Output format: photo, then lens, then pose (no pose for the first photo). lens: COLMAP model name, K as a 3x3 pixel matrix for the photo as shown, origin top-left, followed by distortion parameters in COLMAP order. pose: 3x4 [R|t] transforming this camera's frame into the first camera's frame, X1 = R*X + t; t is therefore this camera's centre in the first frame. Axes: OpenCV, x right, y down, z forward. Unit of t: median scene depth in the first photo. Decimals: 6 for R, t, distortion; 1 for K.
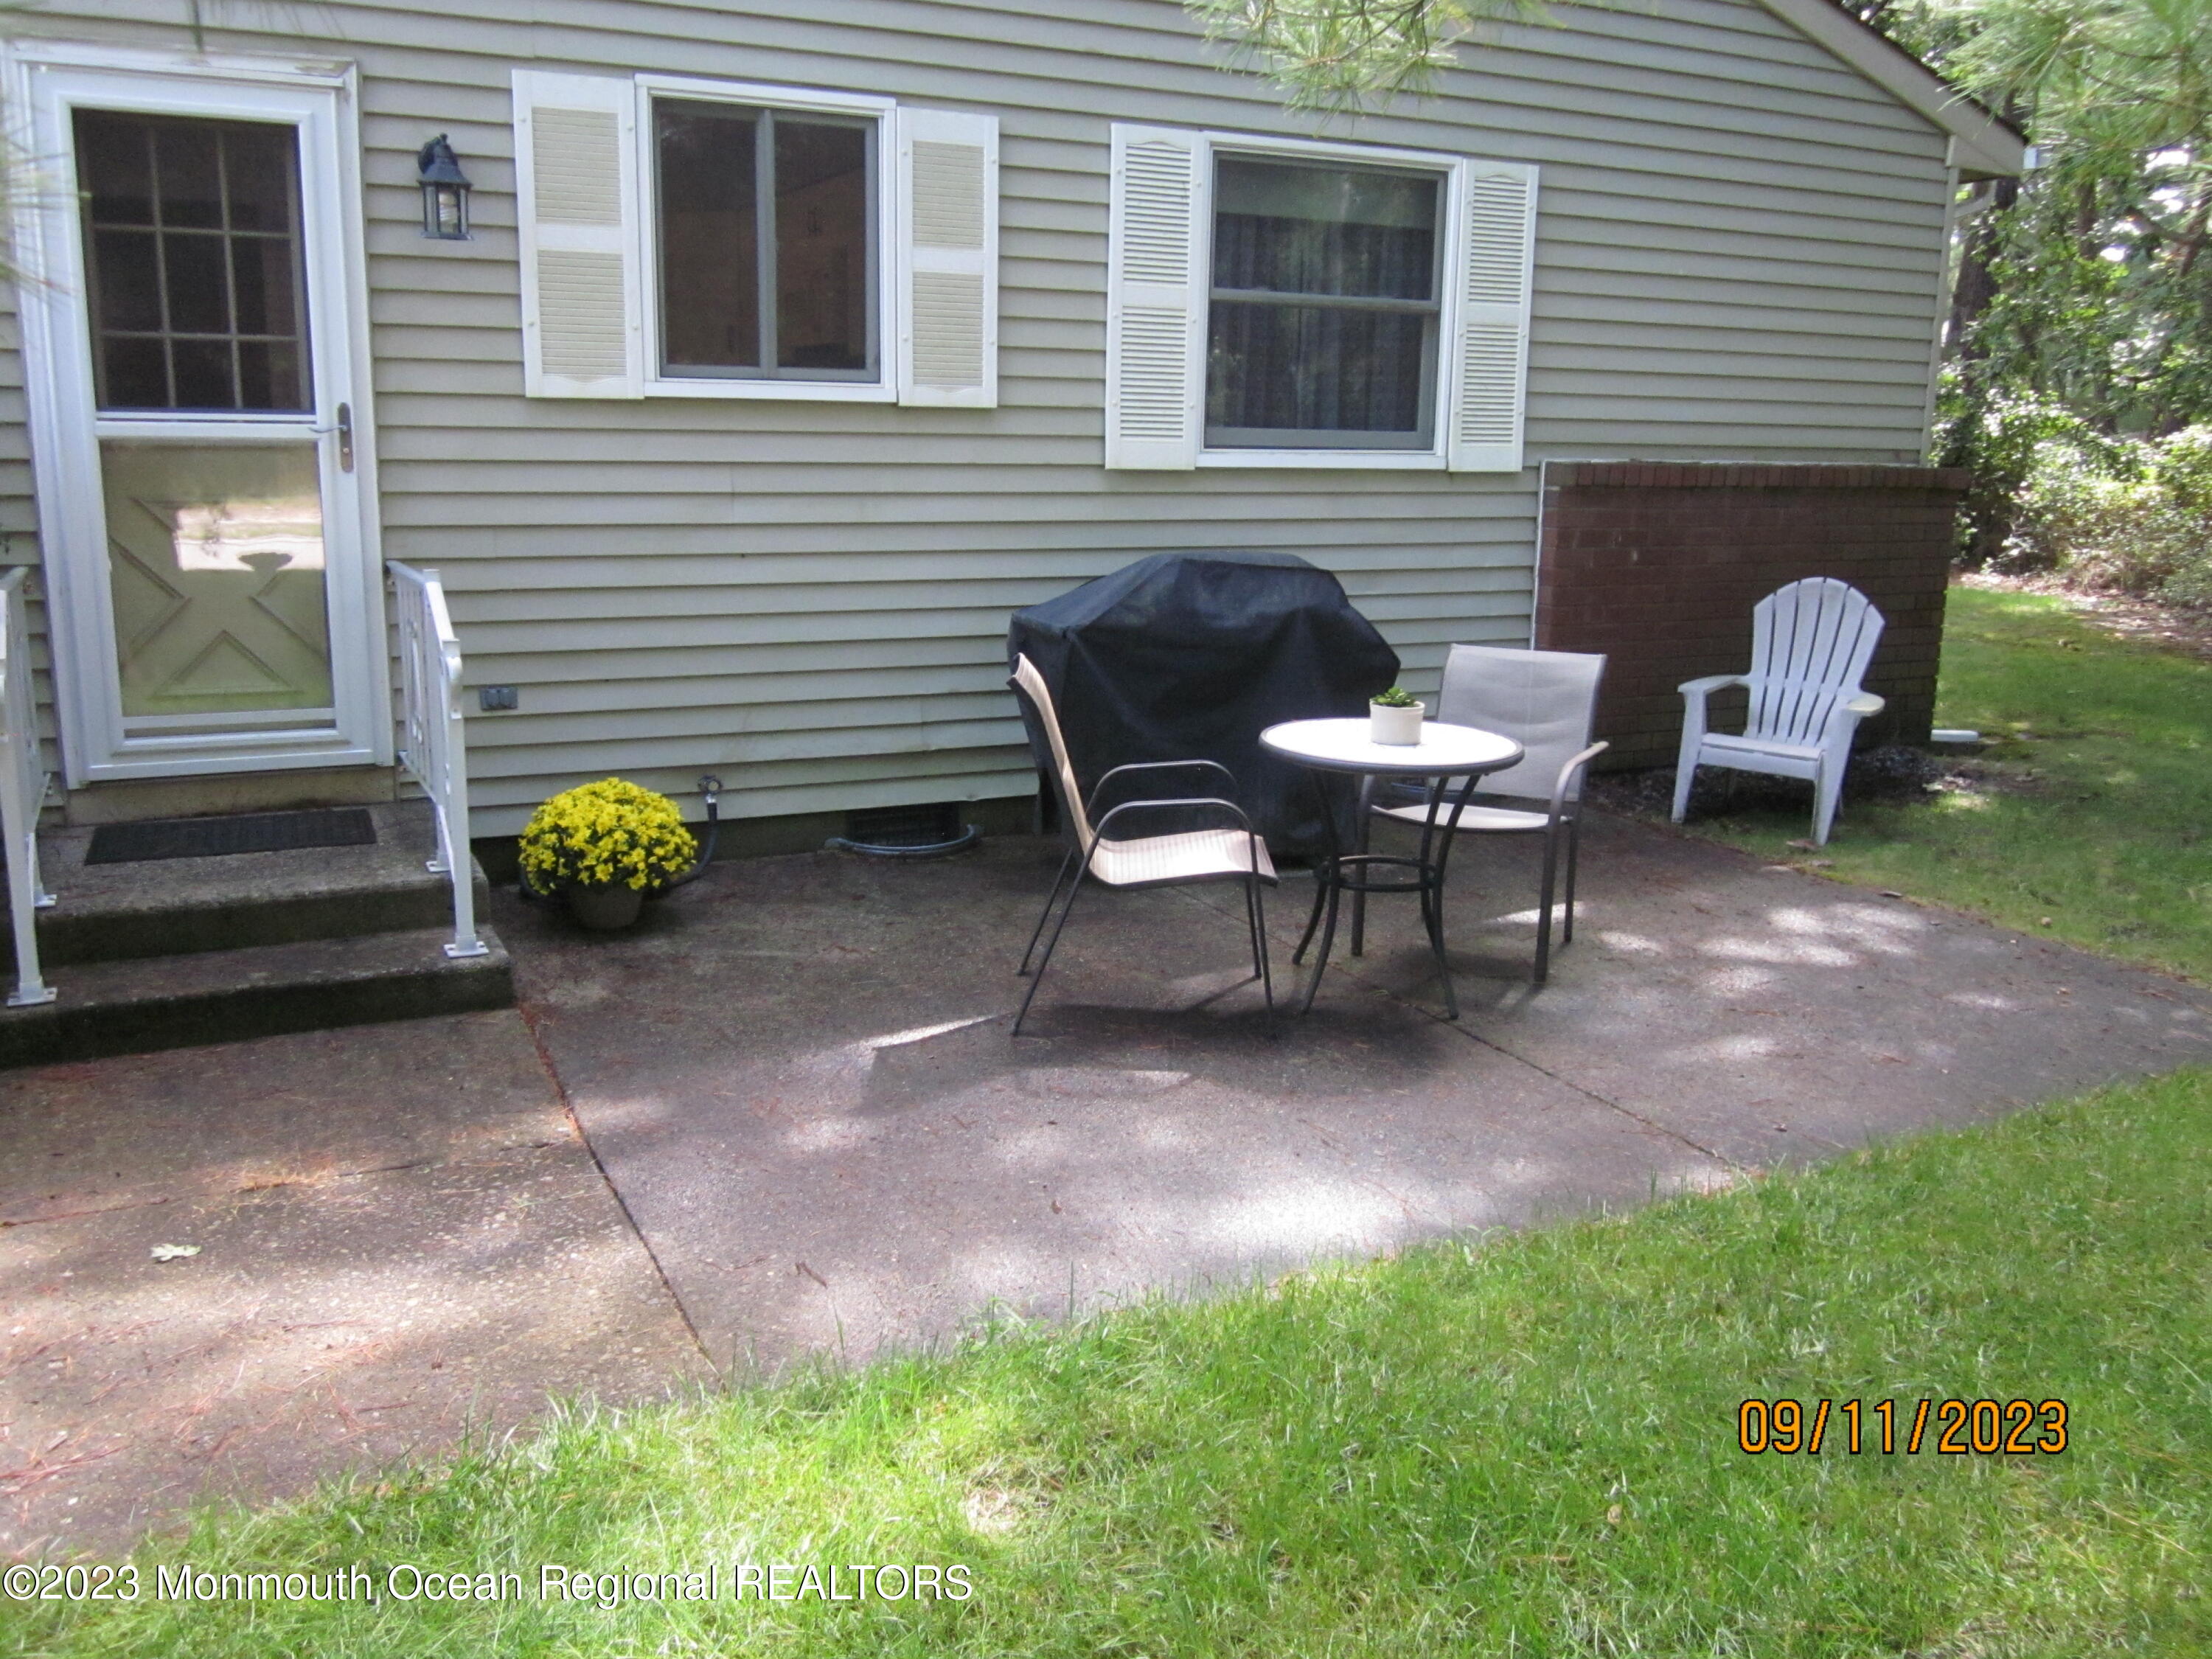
lens RADIAL K [[1832.2, 0, 1106.3], [0, 1832.2, 831.9], [0, 0, 1]] dist [-0.036590, -0.004059]
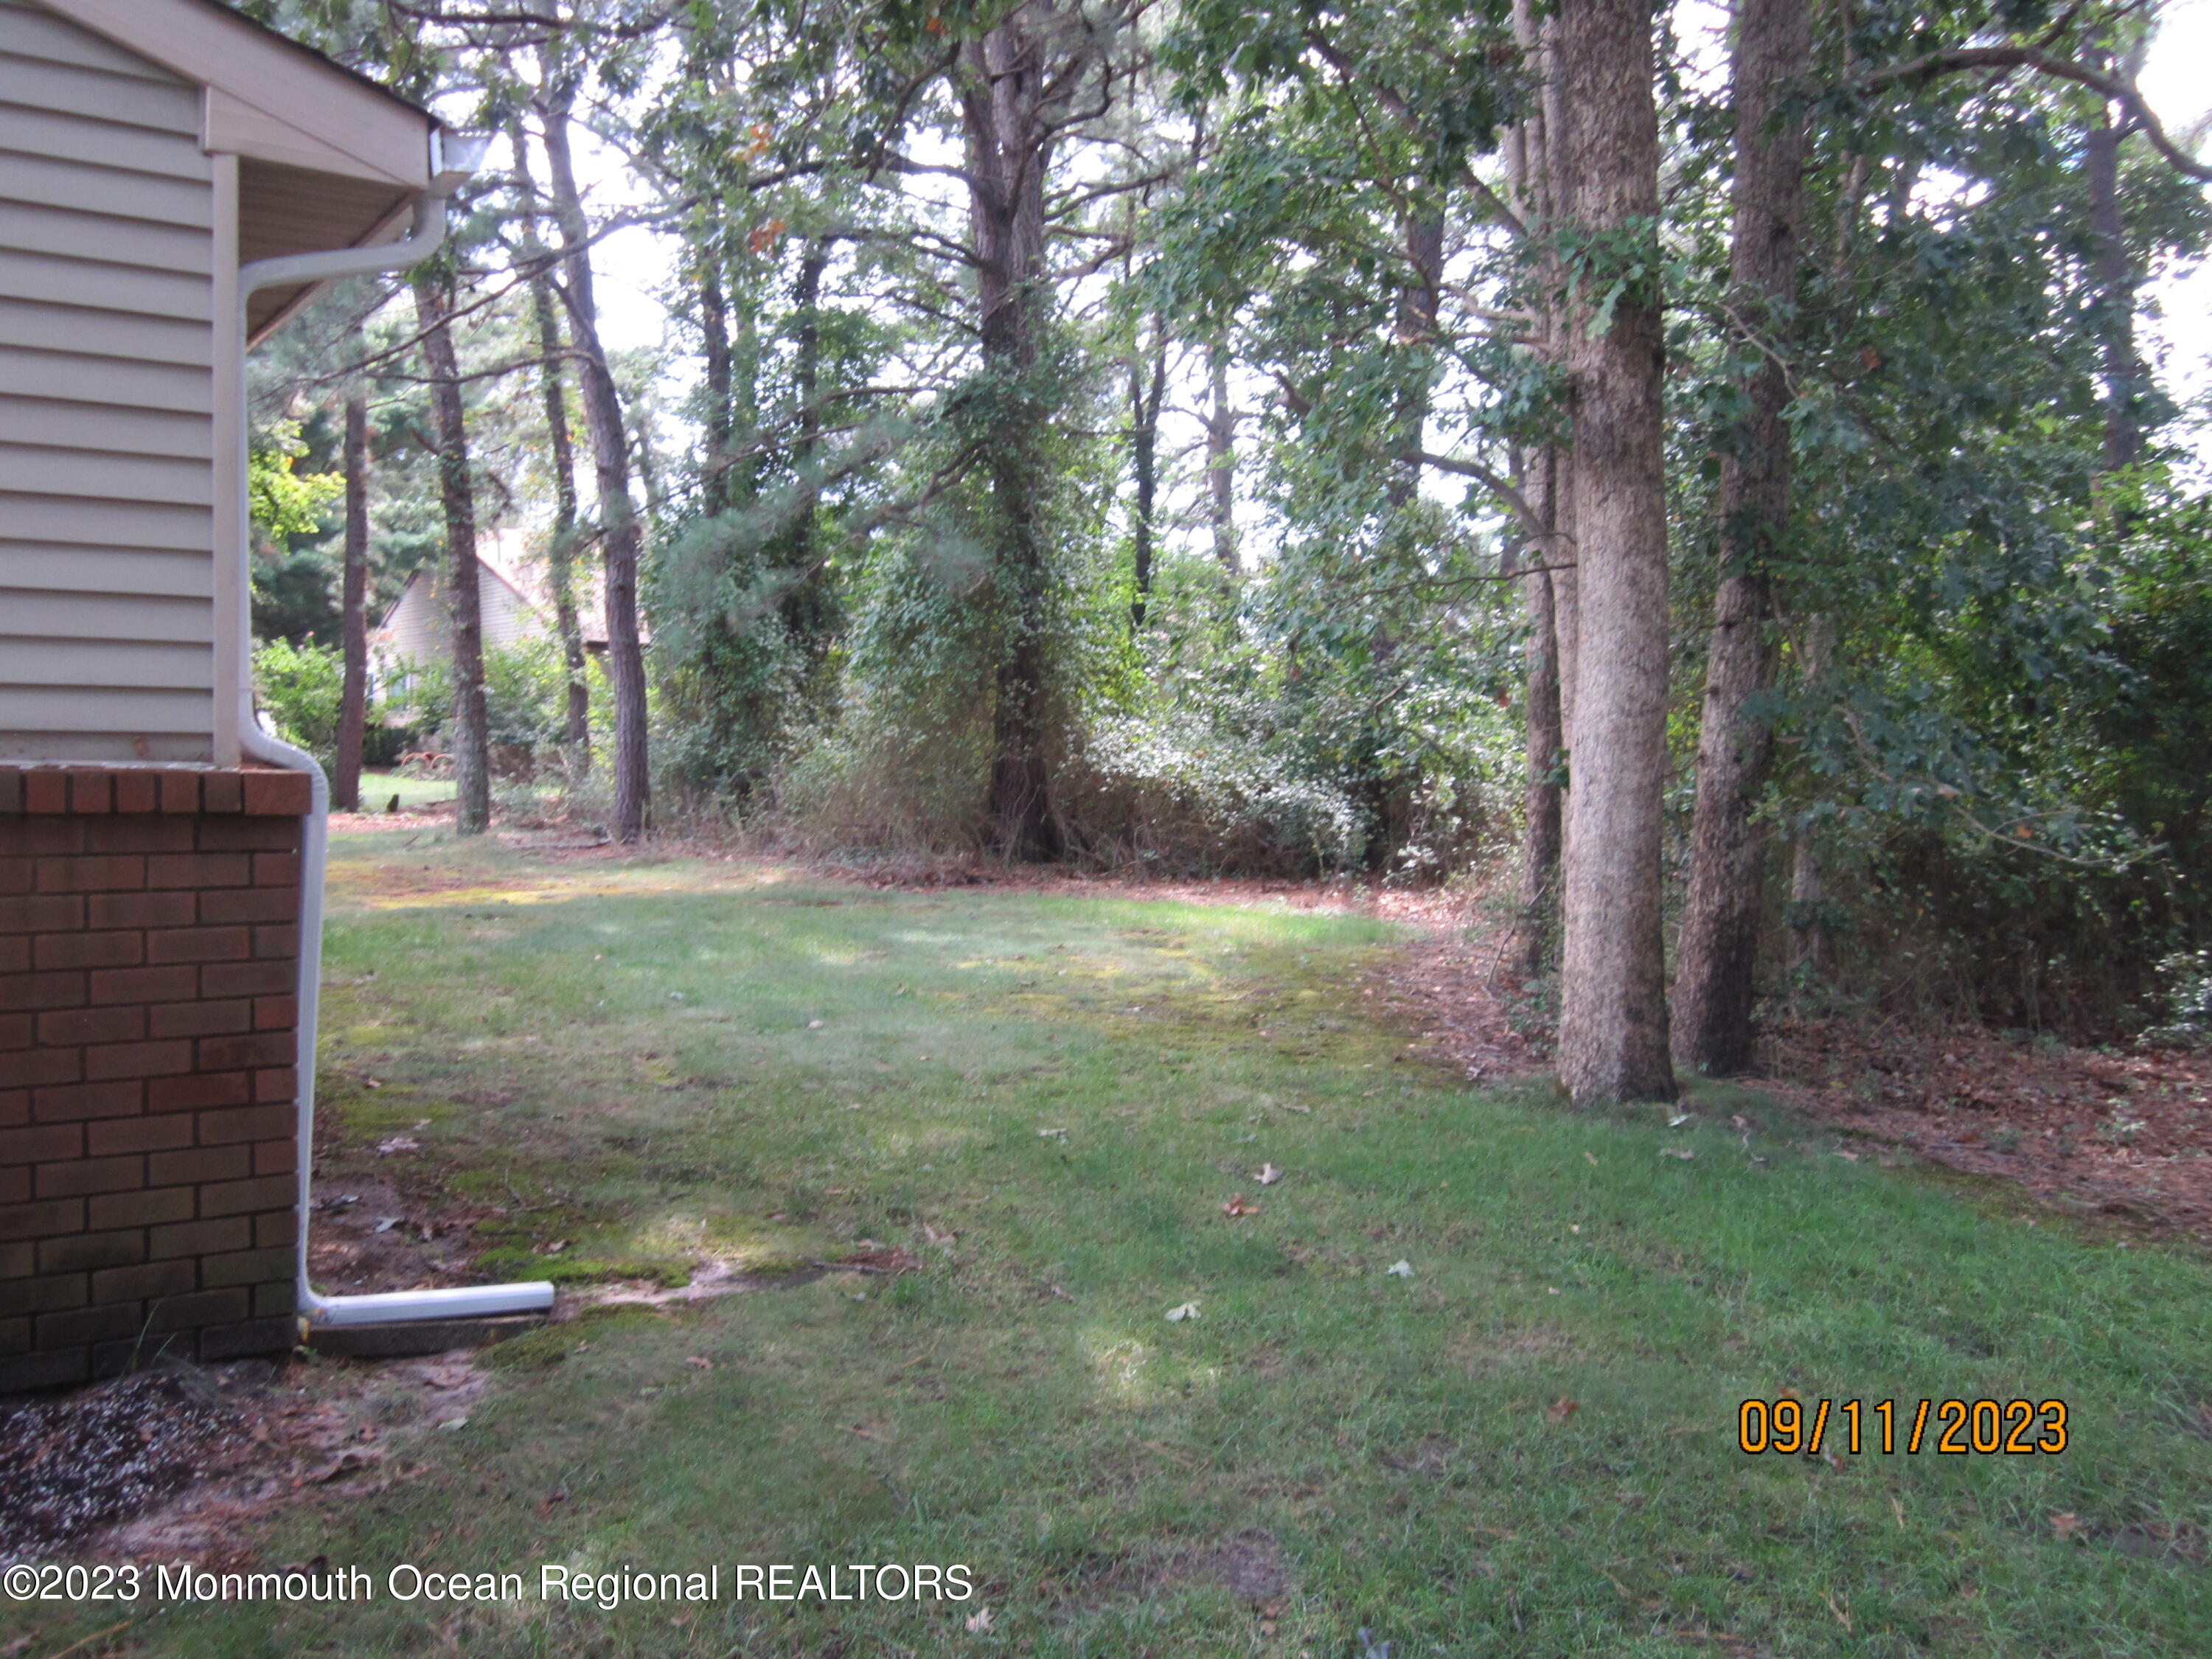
lens RADIAL K [[1832.2, 0, 1106.3], [0, 1832.2, 831.9], [0, 0, 1]] dist [-0.036590, -0.004059]
pose [[0.990230, -0.024398, 0.137295, 0.956622], [0.047017, 0.985337, -0.164012, -0.151197], [-0.131280, 0.168864, 0.976857, 0.803241]]
